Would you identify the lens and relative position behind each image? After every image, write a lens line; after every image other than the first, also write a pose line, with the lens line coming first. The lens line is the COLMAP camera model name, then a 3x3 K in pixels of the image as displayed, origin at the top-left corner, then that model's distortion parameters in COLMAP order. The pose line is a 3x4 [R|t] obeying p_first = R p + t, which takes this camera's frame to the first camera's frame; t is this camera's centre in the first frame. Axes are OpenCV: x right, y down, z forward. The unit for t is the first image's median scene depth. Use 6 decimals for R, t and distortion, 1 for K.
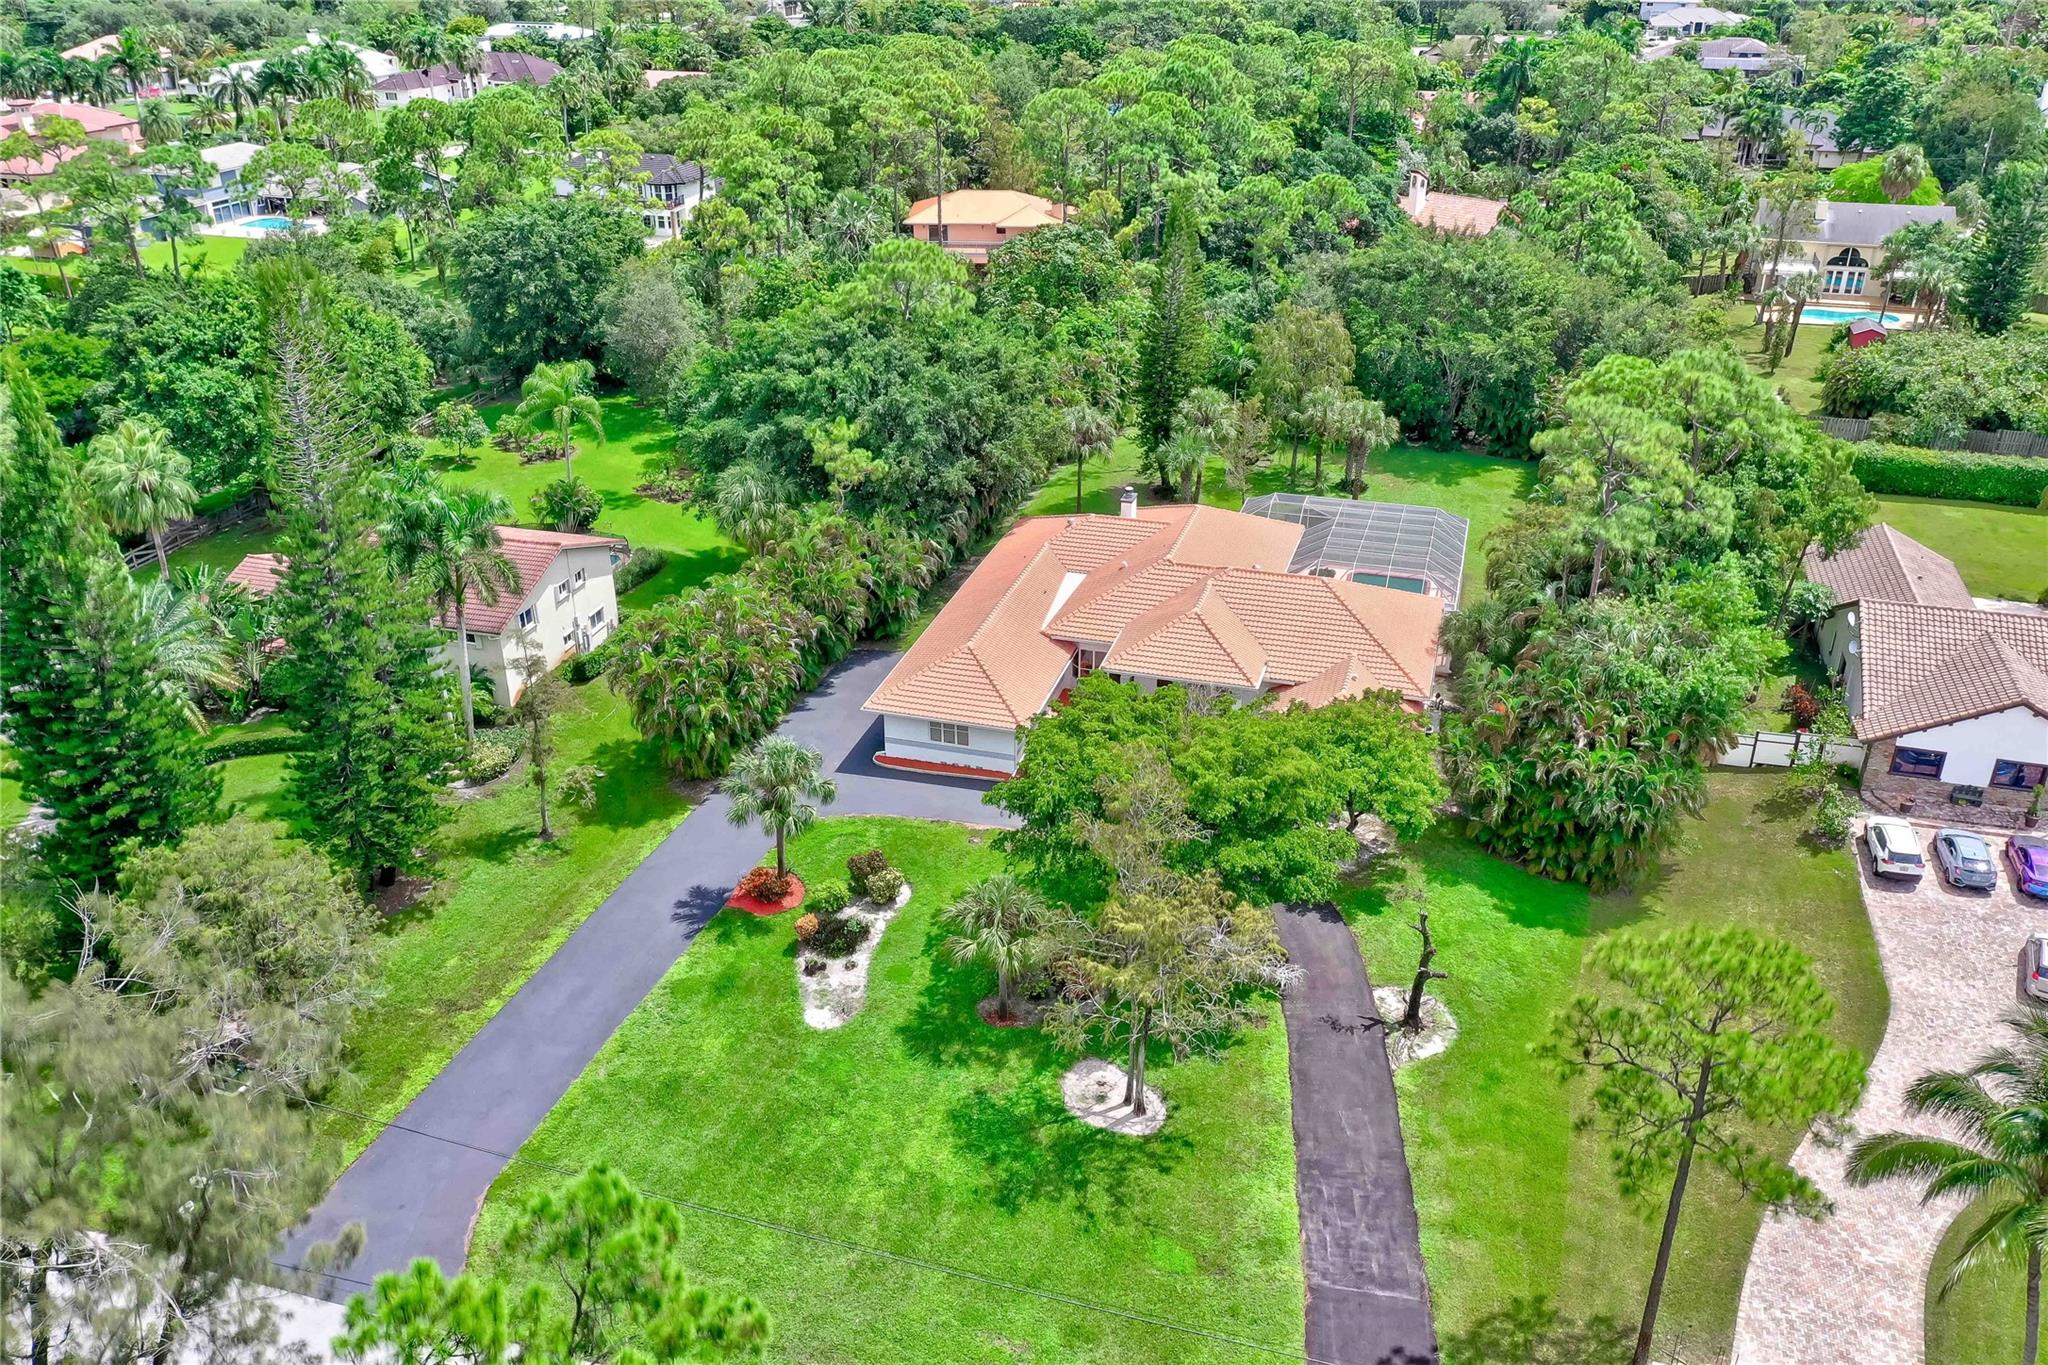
lens RADIAL K [[1623.6, 0, 1028.0], [0, 1623.6, 656.6], [0, 0, 1]] dist [-0.000628, 0.002614]
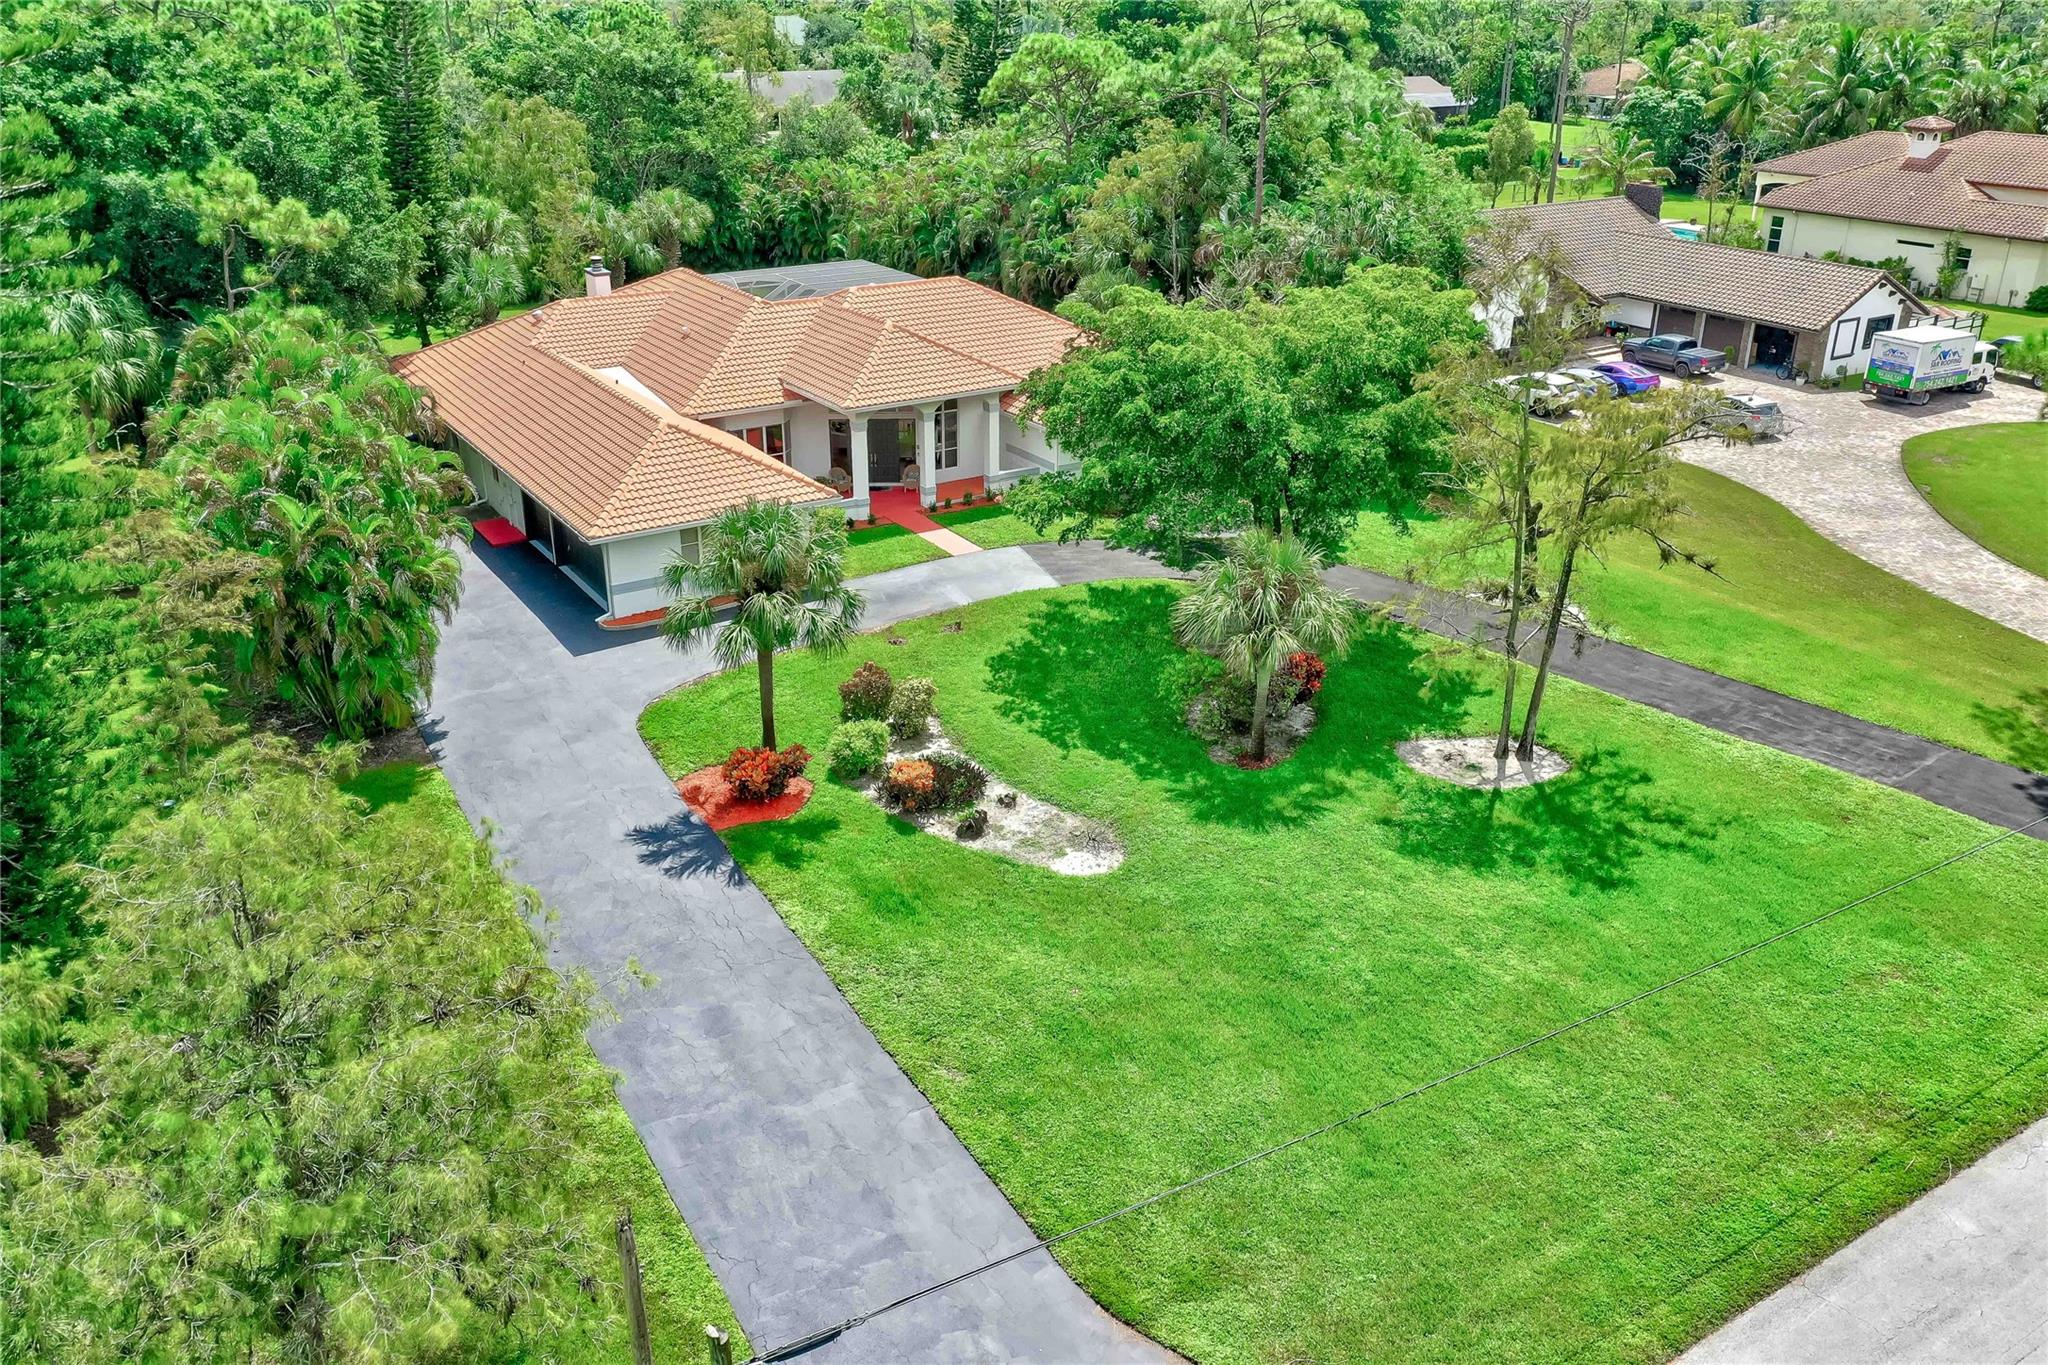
lens RADIAL K [[1617.2, 0, 1023.0], [0, 1617.2, 672.1], [0, 0, 1]] dist [0.003436, -0.002842]
pose [[0.654756, -0.296045, 0.695451, -0.454250], [0.326295, 0.940660, 0.093226, 0.078731], [-0.681782, 0.165882, 0.712500, 0.488376]]
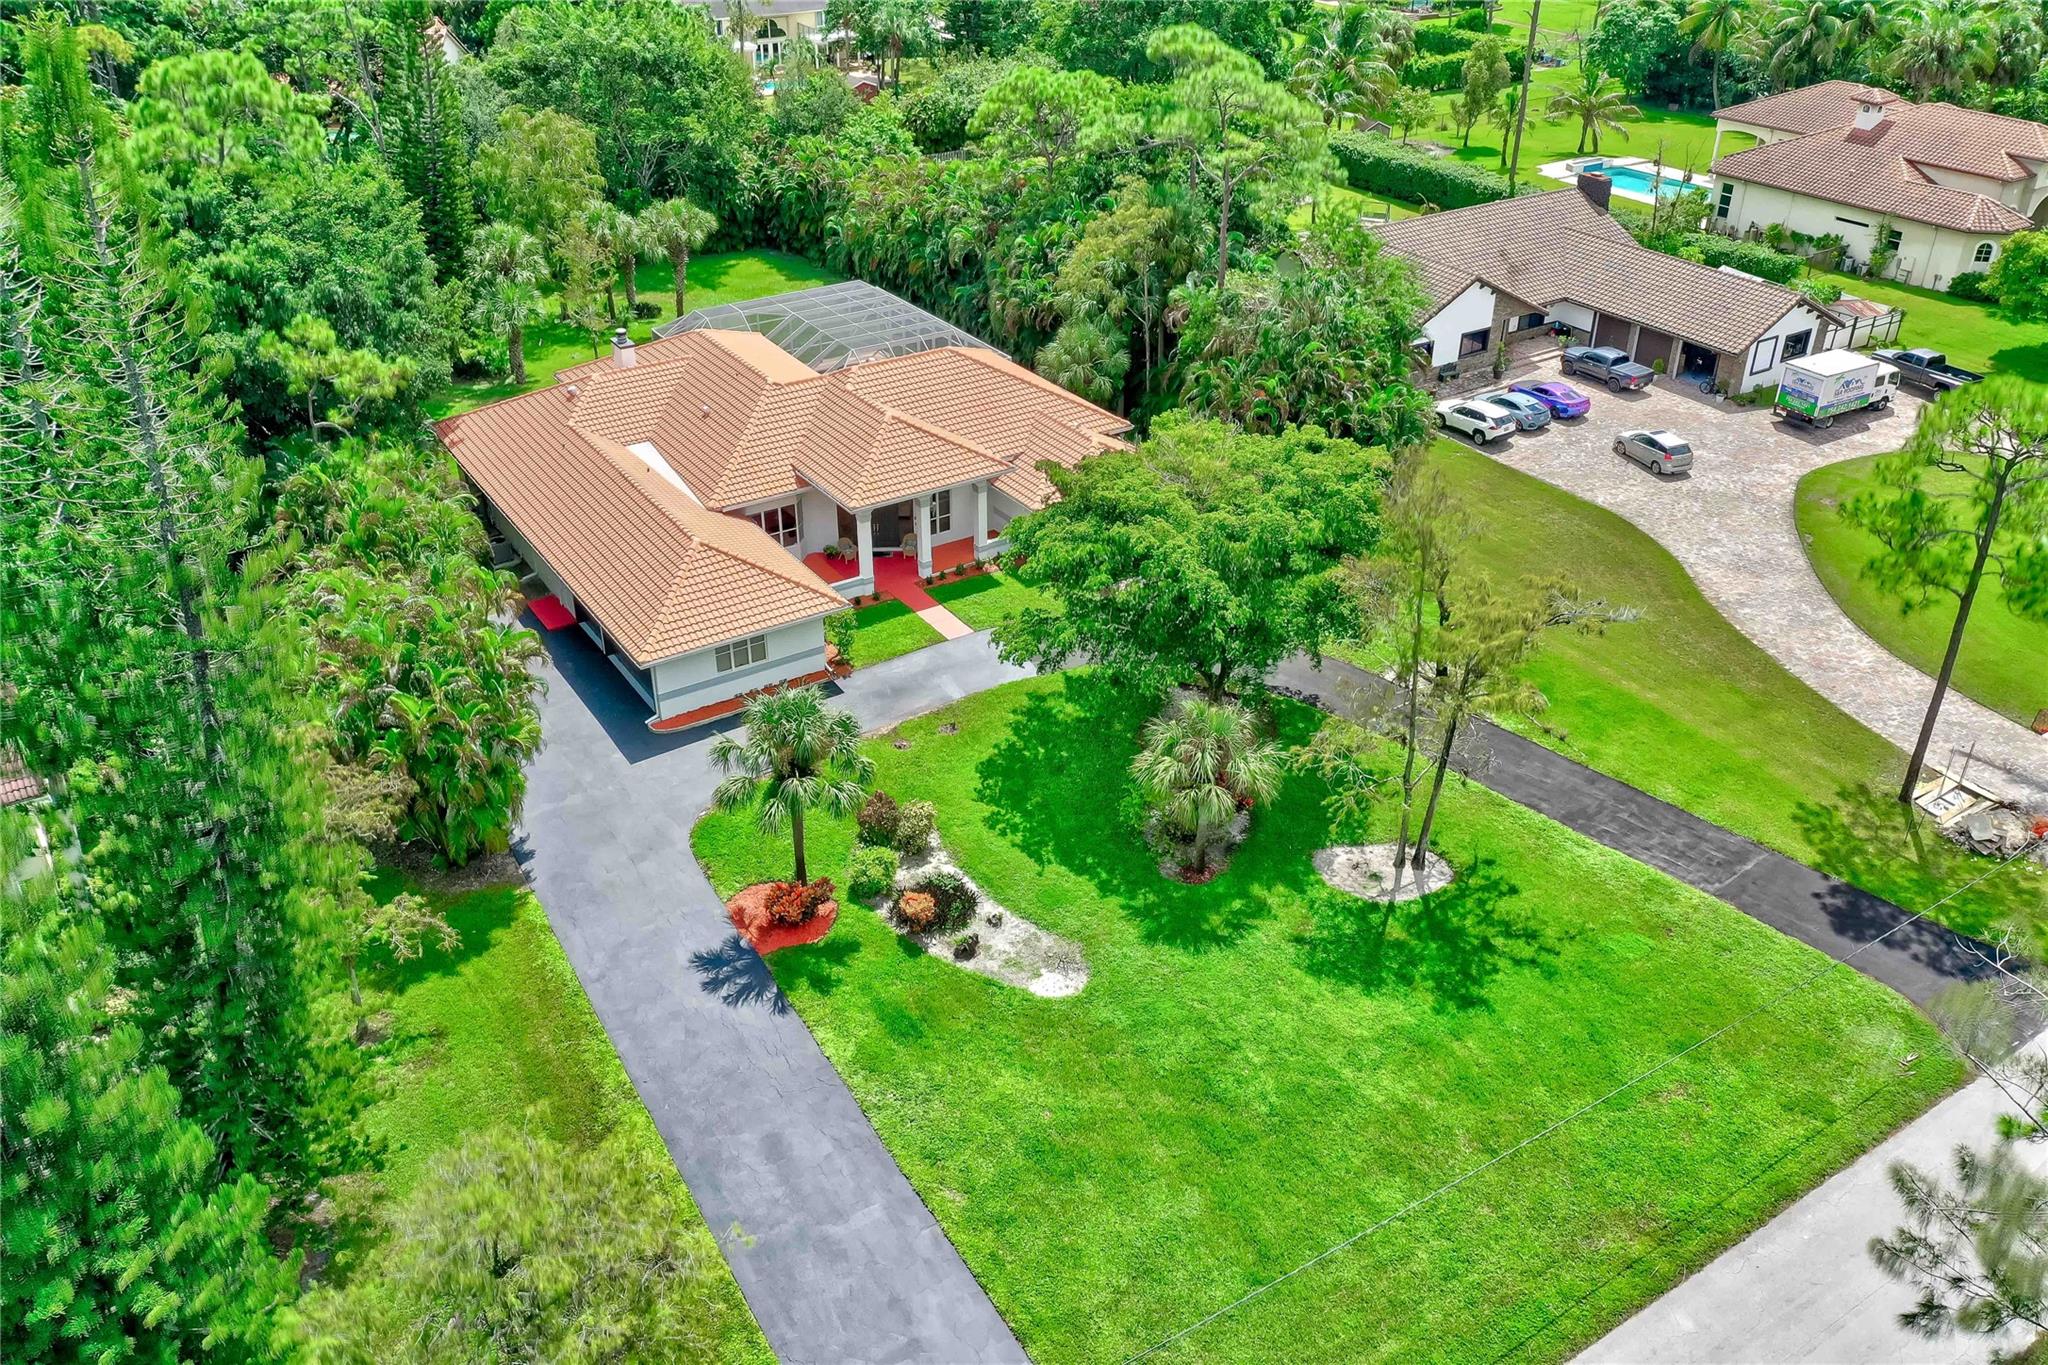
lens RADIAL K [[1626.6, 0, 1024.4], [0, 1626.6, 655.9], [0, 0, 1]] dist [-0.005708, 0.011735]
pose [[0.649633, -0.374954, 0.661352, -0.490245], [0.330860, 0.922653, 0.198101, -0.061515], [-0.684477, 0.090122, 0.723443, 0.379688]]
